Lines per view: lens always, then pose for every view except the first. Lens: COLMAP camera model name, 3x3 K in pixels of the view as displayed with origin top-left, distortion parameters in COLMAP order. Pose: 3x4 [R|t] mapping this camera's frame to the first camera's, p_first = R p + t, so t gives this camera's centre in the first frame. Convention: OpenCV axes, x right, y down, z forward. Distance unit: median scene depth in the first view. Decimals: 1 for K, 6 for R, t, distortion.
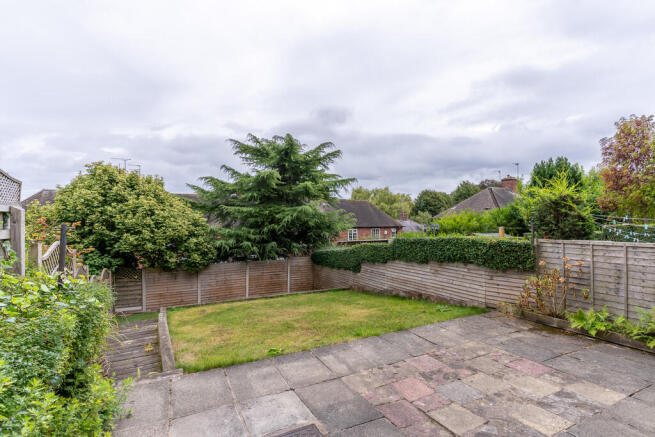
lens RADIAL K [[318.8, 0, 327.3], [0, 318.8, 225.1], [0, 0, 1]] dist [0.008322, 0.001574]
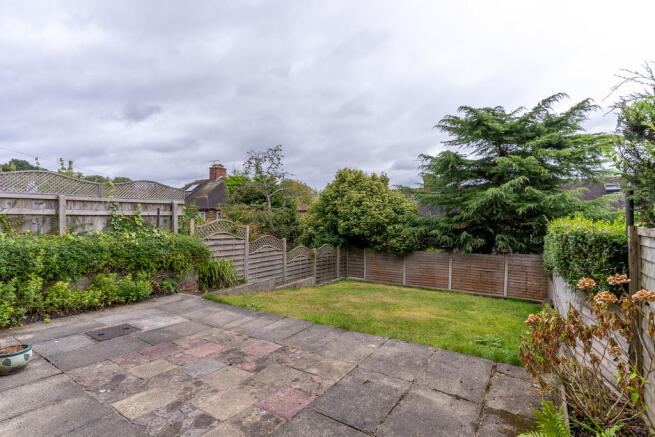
lens RADIAL K [[318.8, 0, 328.9], [0, 318.8, 218.9], [0, 0, 1]] dist [0.008322, 0.001574]
pose [[0.496438, 0.003192, -0.868066, 0.420179], [-0.001008, 0.999995, 0.003101, 0.015620], [0.868072, -0.000664, 0.496438, 0.244185]]
